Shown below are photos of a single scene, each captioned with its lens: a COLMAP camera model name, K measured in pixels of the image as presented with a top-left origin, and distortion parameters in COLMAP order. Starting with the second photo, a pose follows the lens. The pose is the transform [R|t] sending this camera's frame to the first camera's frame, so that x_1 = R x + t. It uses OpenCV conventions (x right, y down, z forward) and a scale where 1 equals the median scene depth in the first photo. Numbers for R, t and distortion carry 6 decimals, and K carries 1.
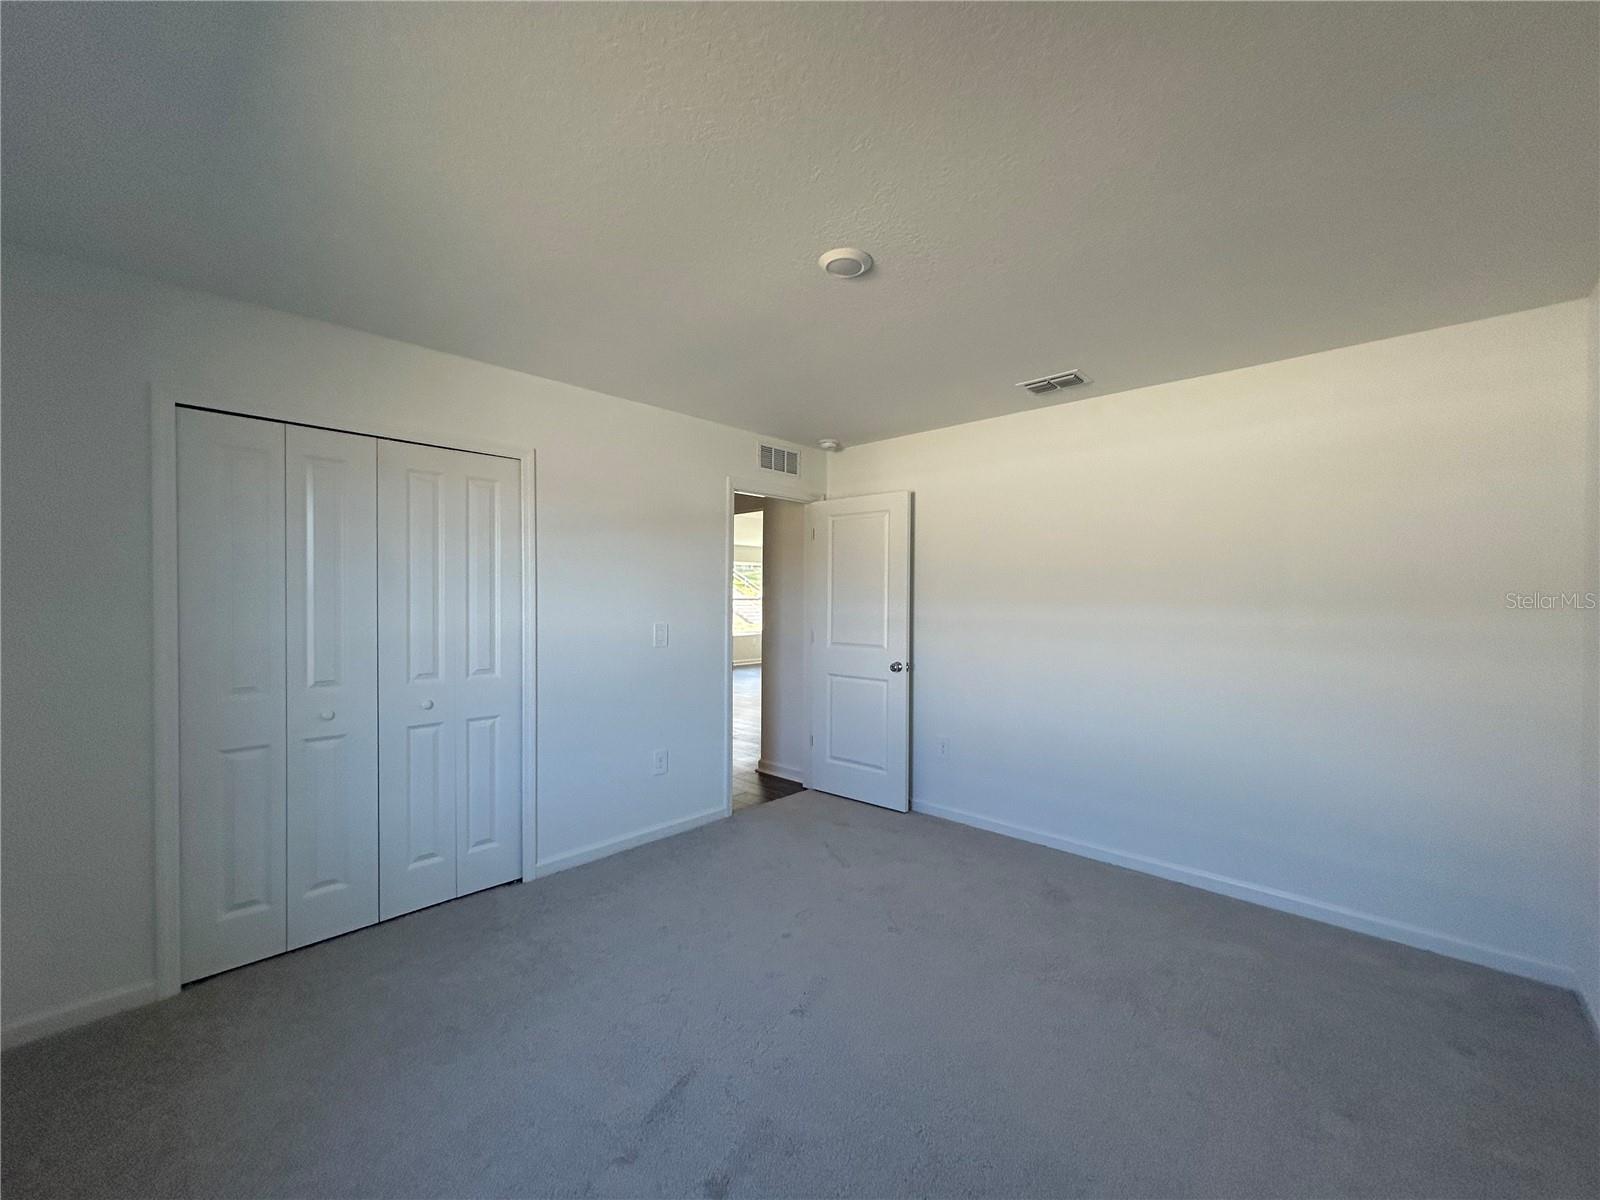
lens RADIAL K [[646.3, 0, 800.0], [0, 646.3, 600.0], [0, 0, 1]] dist [0.000781, 0.000148]
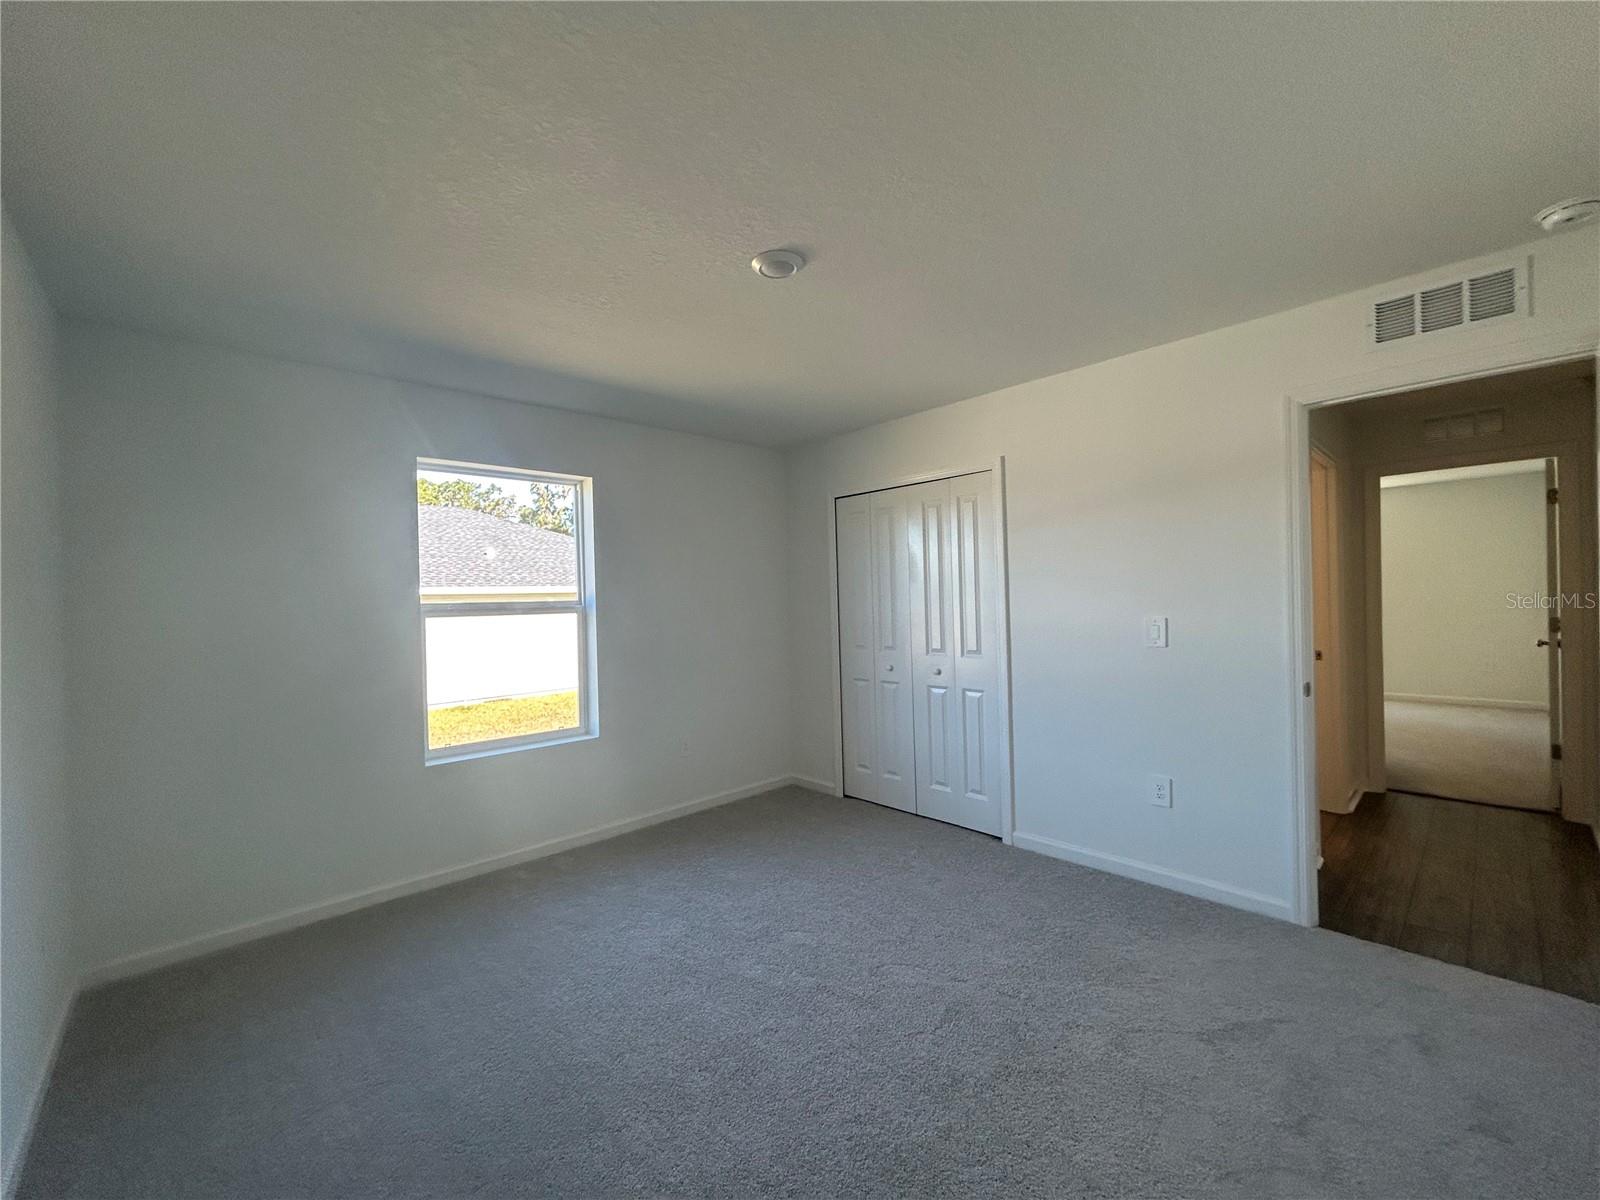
lens RADIAL K [[646.3, 0, 800.0], [0, 646.3, 600.0], [0, 0, 1]] dist [0.000781, 0.000148]
pose [[-0.071890, 0.000577, -0.997412, 0.759449], [0.024675, 0.999695, -0.001201, 0.004673], [0.997107, -0.024697, -0.071883, 0.767032]]
